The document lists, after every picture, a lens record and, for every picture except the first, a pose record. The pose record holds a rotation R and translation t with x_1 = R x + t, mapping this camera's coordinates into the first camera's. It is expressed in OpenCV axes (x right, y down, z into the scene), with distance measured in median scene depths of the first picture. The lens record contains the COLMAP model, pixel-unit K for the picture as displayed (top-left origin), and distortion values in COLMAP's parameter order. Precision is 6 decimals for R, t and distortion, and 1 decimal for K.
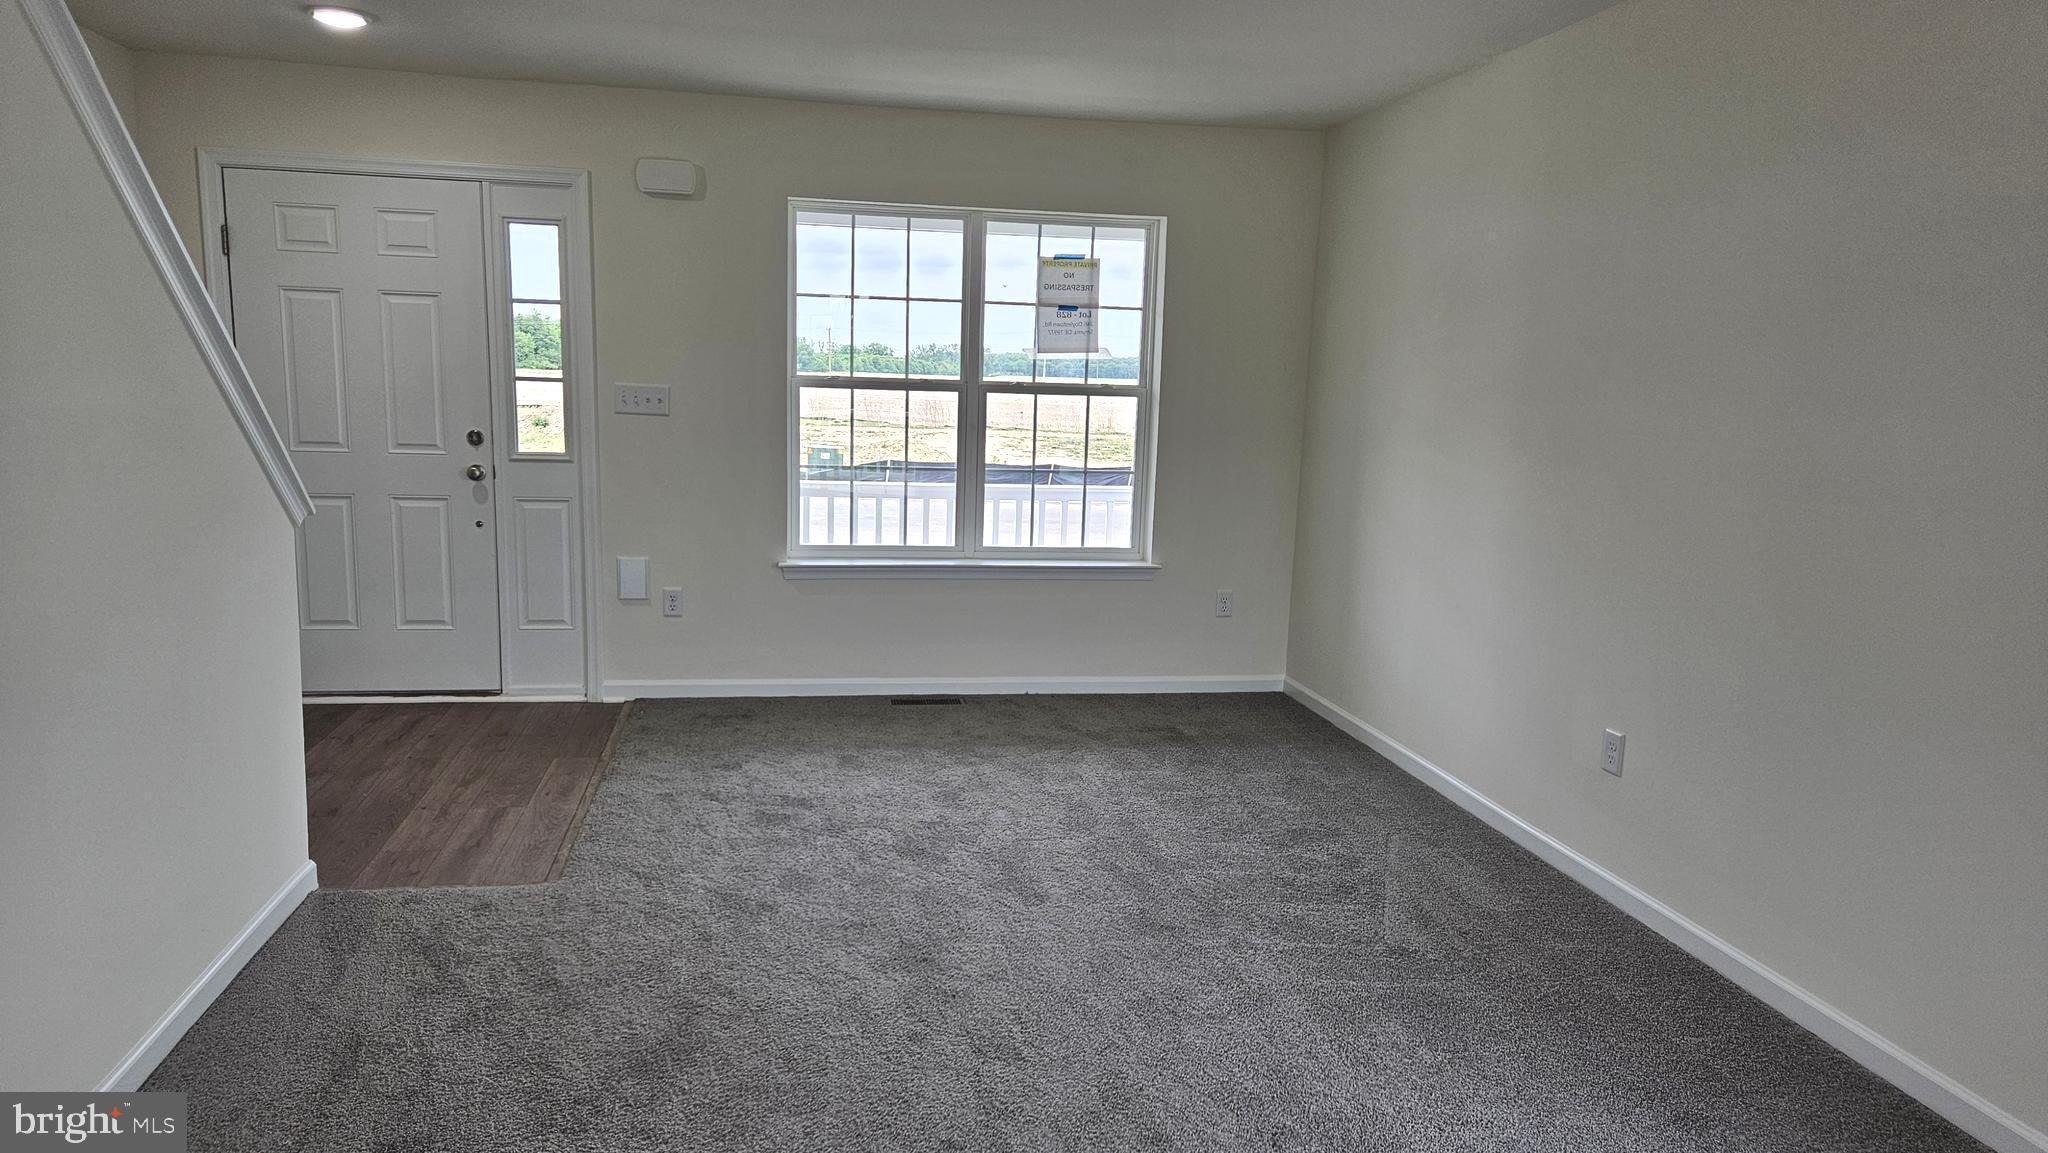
lens RADIAL K [[1358.6, 0, 1008.2], [0, 1358.6, 597.8], [0, 0, 1]] dist [0.090969, -0.092110]
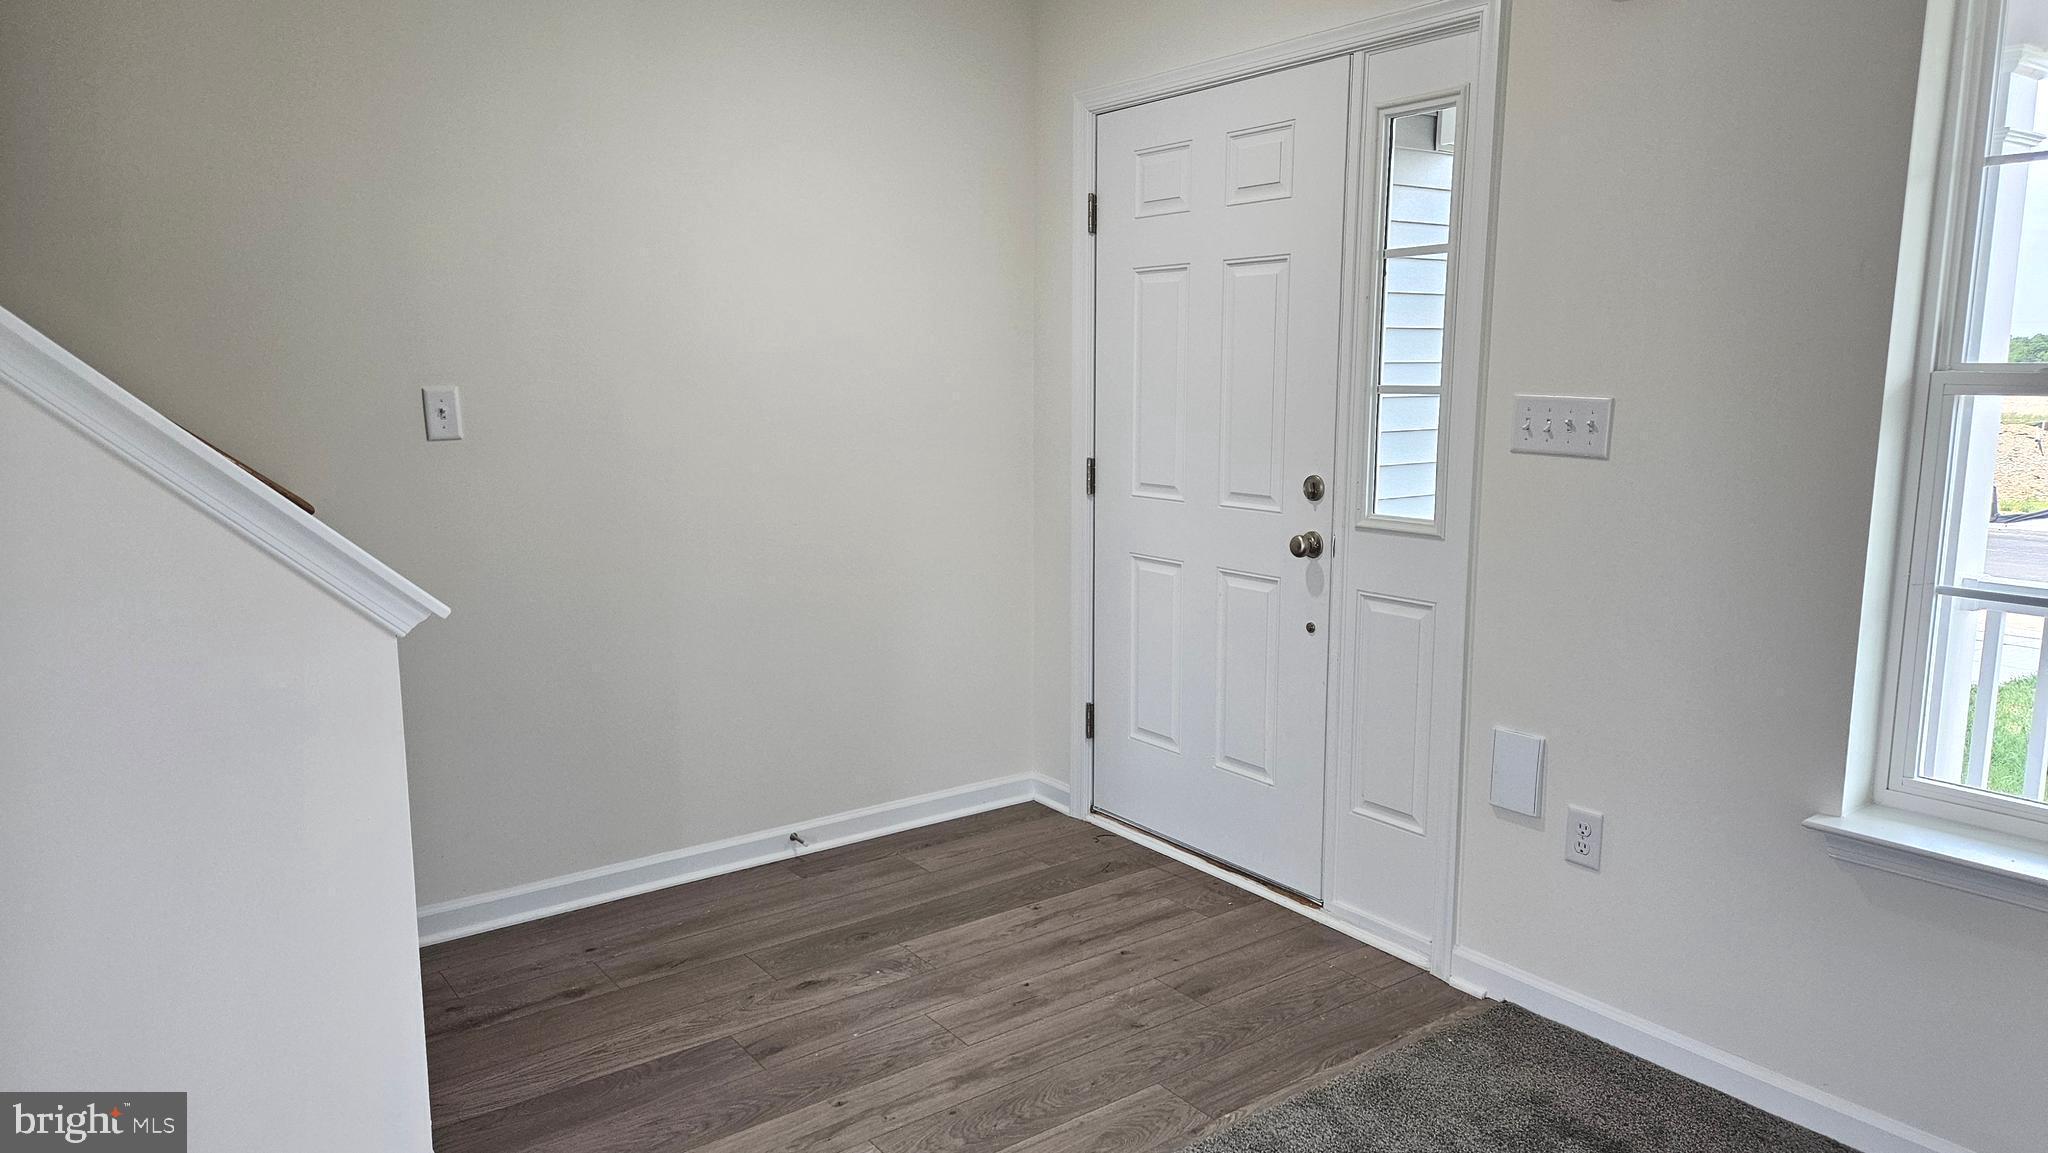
lens RADIAL K [[1363.4, 0, 996.1], [0, 1363.4, 586.1], [0, 0, 1]] dist [0.085066, -0.072872]
pose [[0.445456, 0.113059, -0.888137, 0.090302], [-0.126780, 0.989964, 0.062433, -0.090566], [0.886282, 0.084787, 0.455319, 0.584160]]
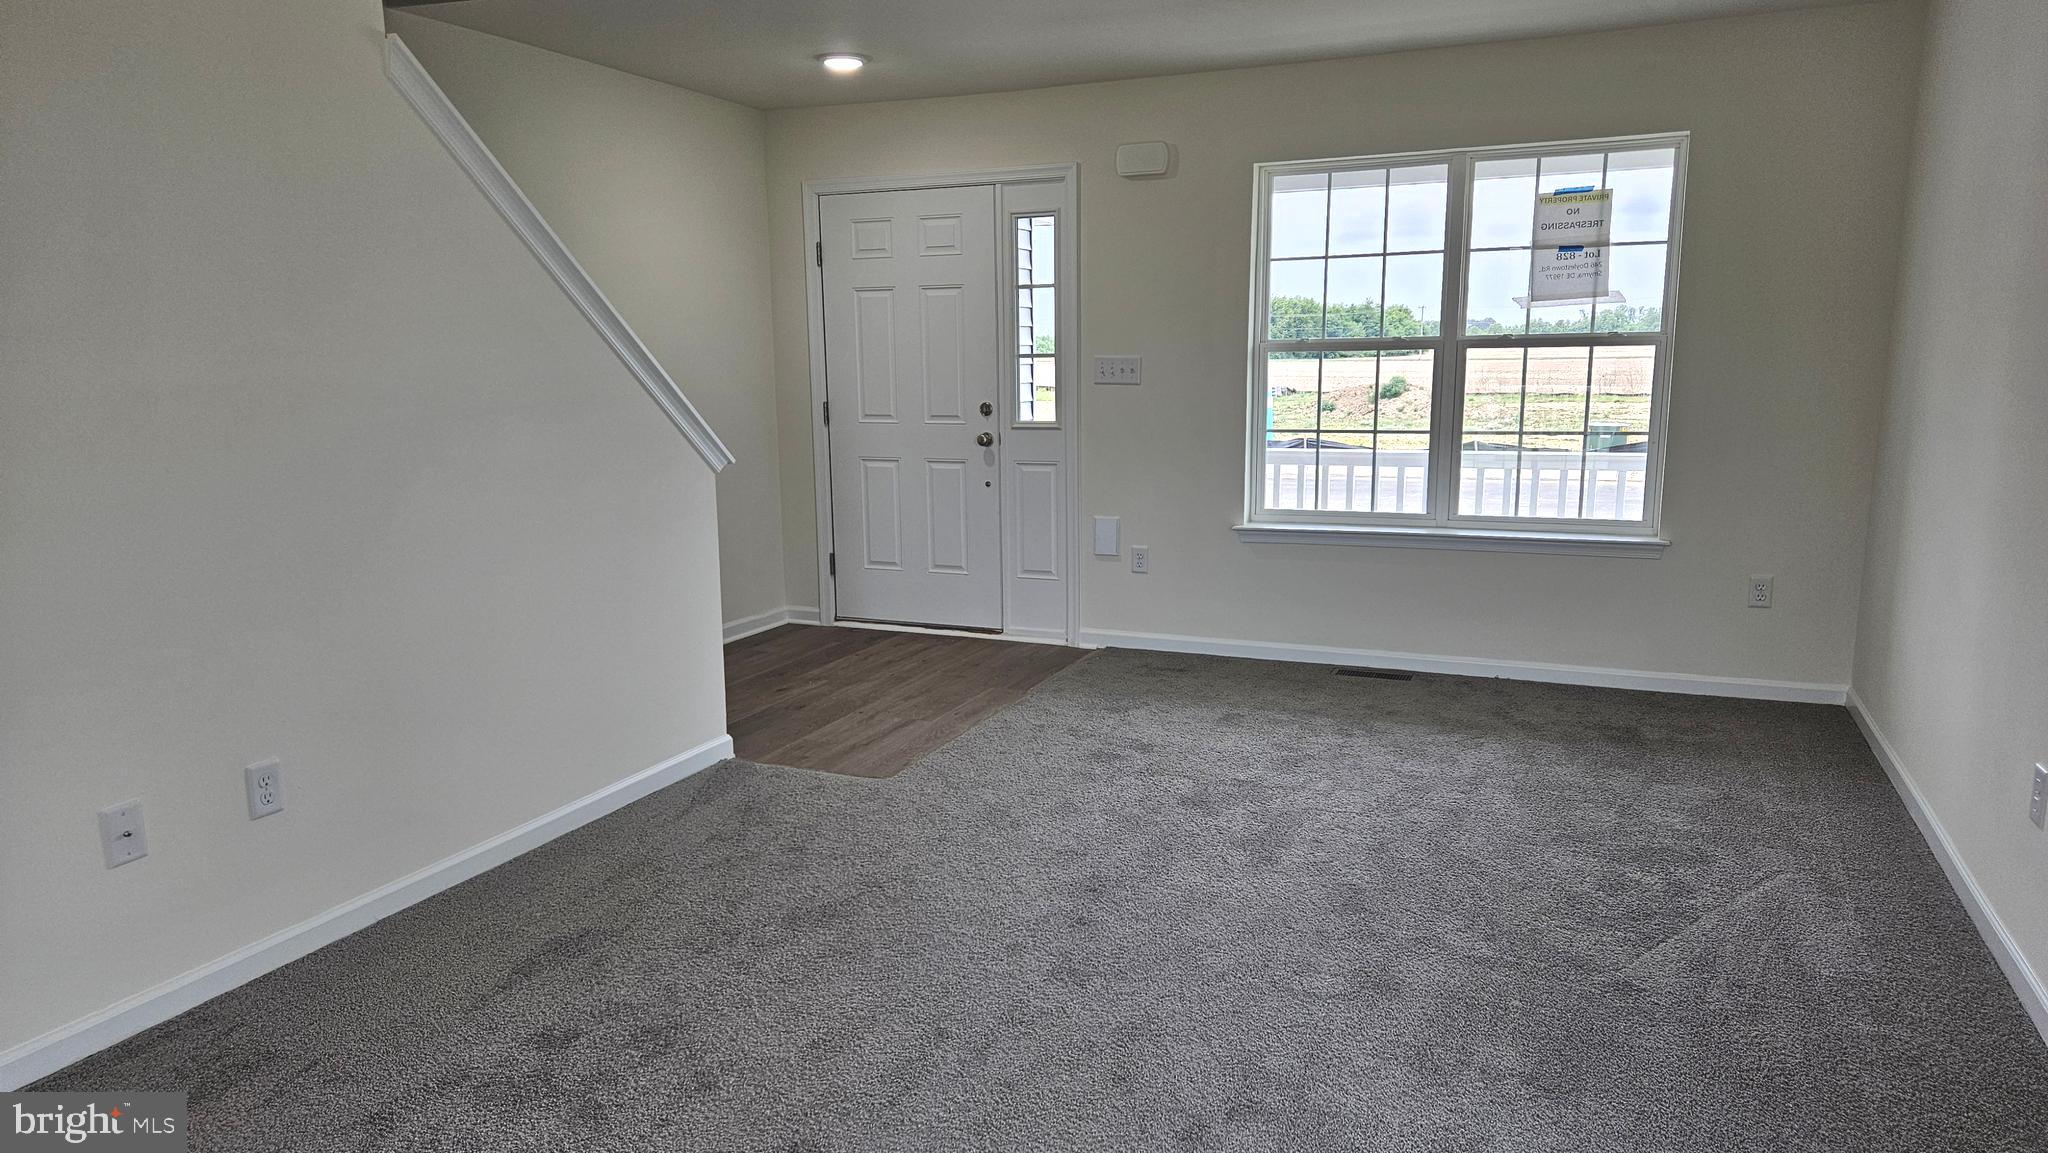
lens RADIAL K [[1358.6, 0, 1008.2], [0, 1358.6, 597.8], [0, 0, 1]] dist [0.090969, -0.092110]
pose [[0.836452, 0.058153, -0.544945, 0.252406], [-0.051588, 0.998294, 0.027347, 0.009399], [0.545606, 0.005238, 0.838025, 0.050834]]
